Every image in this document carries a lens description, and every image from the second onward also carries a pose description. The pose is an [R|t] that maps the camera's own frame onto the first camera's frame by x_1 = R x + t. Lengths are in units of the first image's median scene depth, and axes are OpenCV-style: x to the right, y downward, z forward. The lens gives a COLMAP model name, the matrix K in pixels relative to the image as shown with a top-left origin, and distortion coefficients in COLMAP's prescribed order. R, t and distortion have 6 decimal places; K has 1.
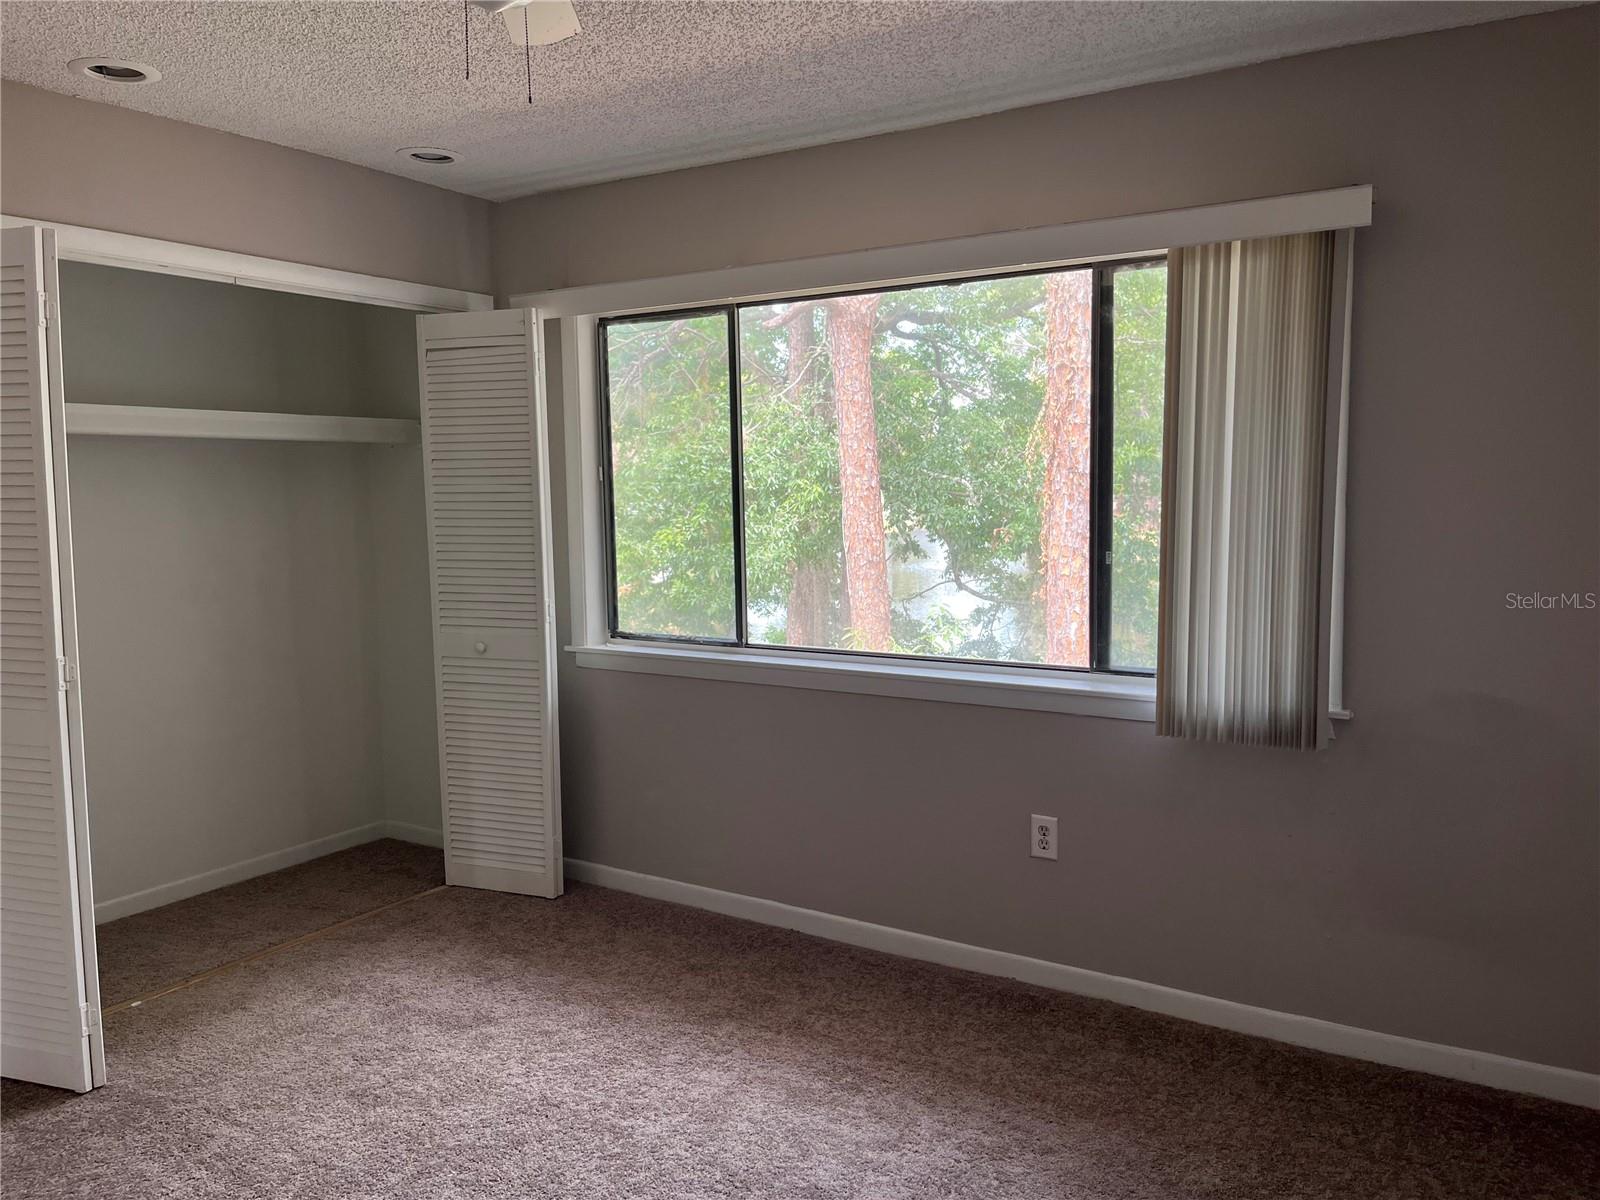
lens RADIAL K [[1205.1, 0, 805.5], [0, 1205.1, 607.1], [0, 0, 1]] dist [0.090958, -0.137073]
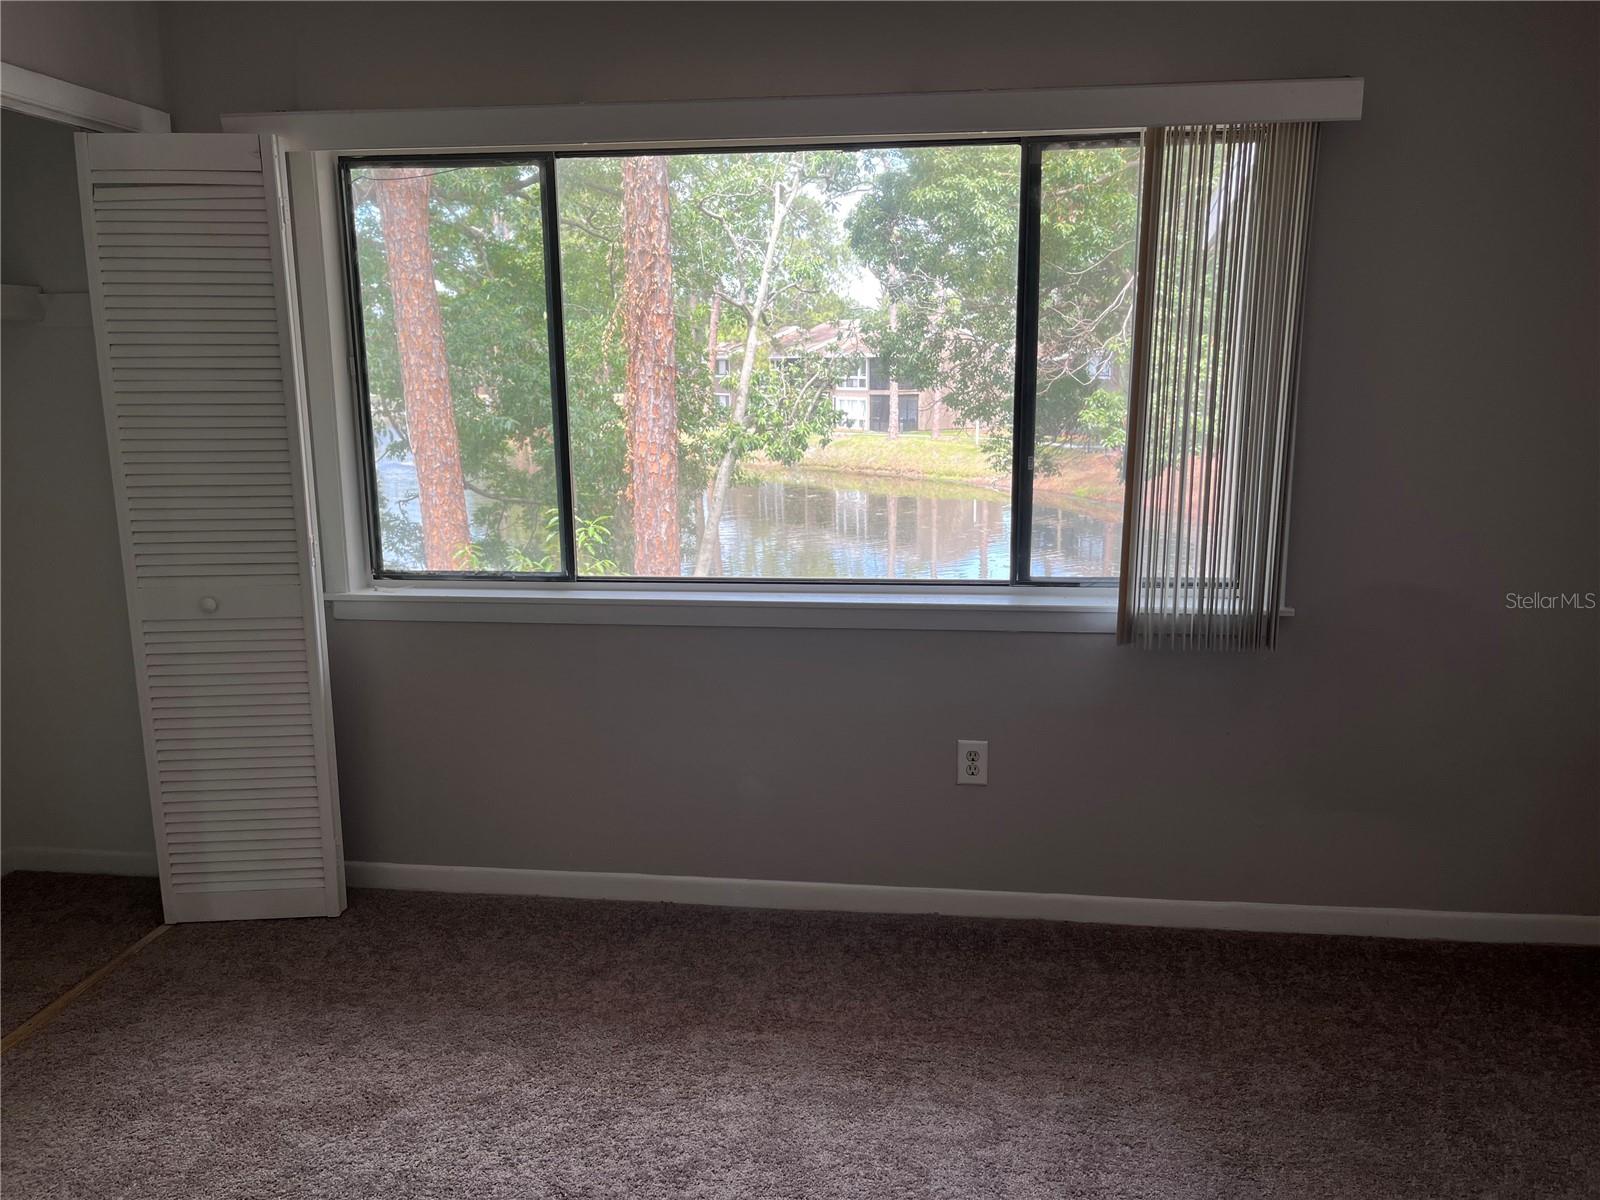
lens RADIAL K [[1207.7, 0, 800.0], [0, 1207.7, 600.0], [0, 0, 1]] dist [0.065580, -0.069360]
pose [[0.903711, -0.075744, 0.421390, -0.255338], [0.040953, 0.995006, 0.091023, -0.022277], [-0.426180, -0.065001, 0.902300, 0.177985]]
